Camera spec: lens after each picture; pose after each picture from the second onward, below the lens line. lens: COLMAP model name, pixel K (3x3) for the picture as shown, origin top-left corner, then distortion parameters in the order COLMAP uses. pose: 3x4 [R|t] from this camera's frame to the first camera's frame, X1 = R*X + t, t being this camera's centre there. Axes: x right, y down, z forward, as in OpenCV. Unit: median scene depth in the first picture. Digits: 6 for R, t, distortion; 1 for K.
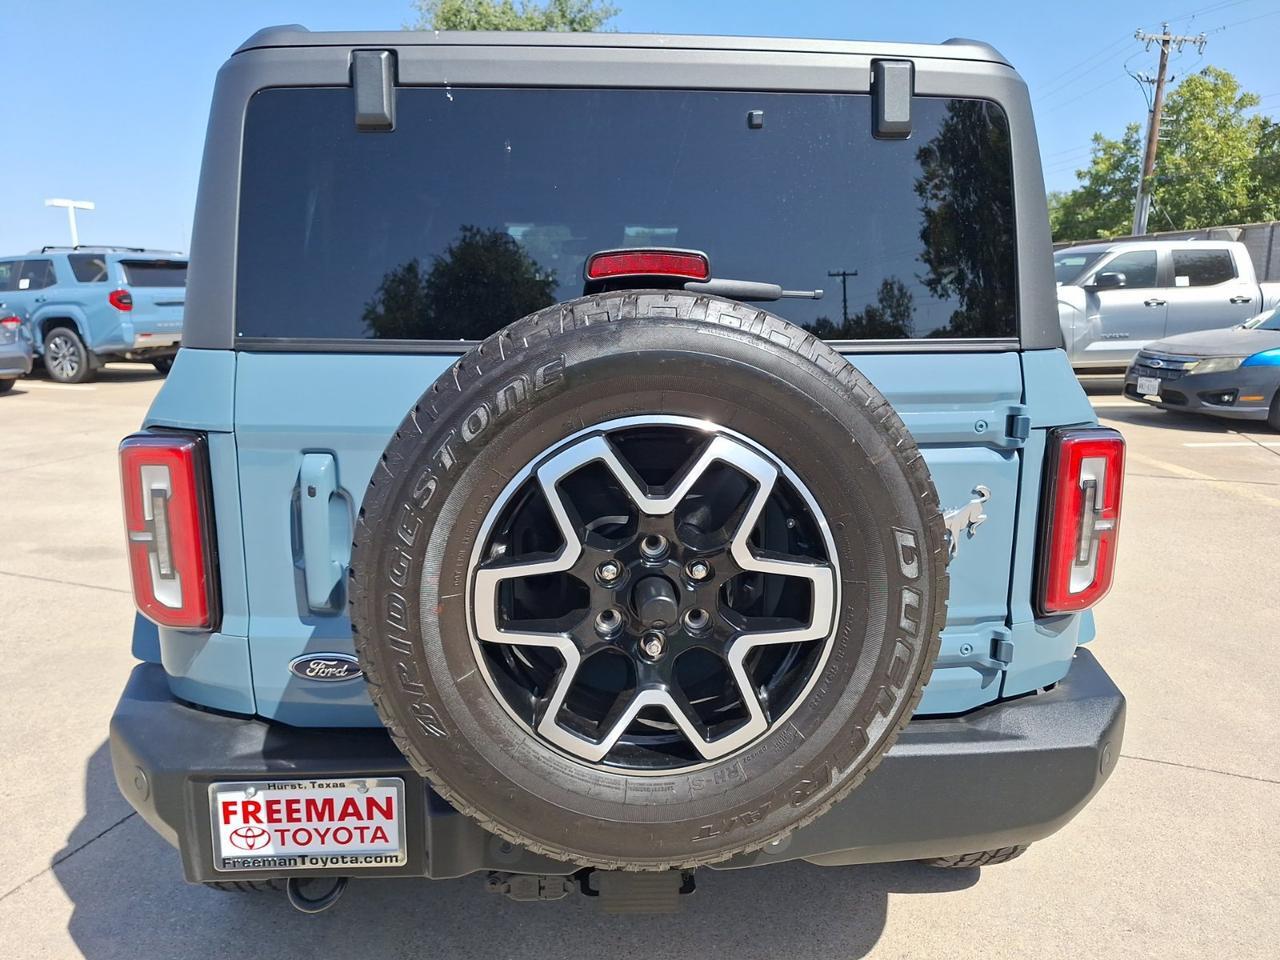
lens RADIAL K [[894.4, 0, 620.6], [0, 894.4, 476.6], [0, 0, 1]] dist [0.023759, -0.003694]
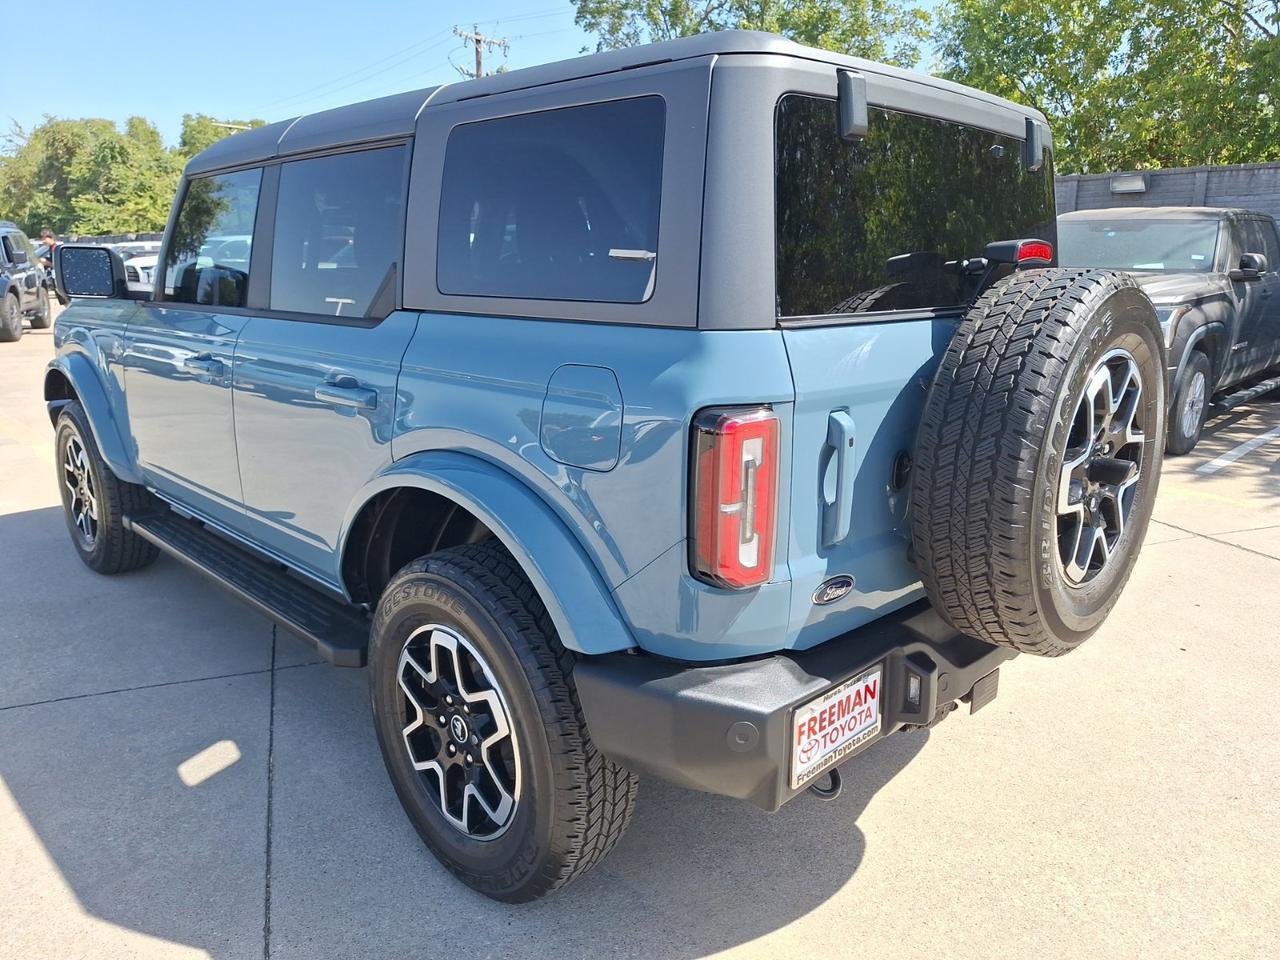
lens RADIAL K [[909.1, 0, 640.0], [0, 909.1, 480.0], [0, 0, 1]] dist [0.005982, -0.004430]
pose [[0.733534, -0.152986, 0.662211, -1.296082], [0.128453, 0.987983, 0.085958, -0.068862], [-0.667404, 0.022010, 0.744371, 0.272896]]
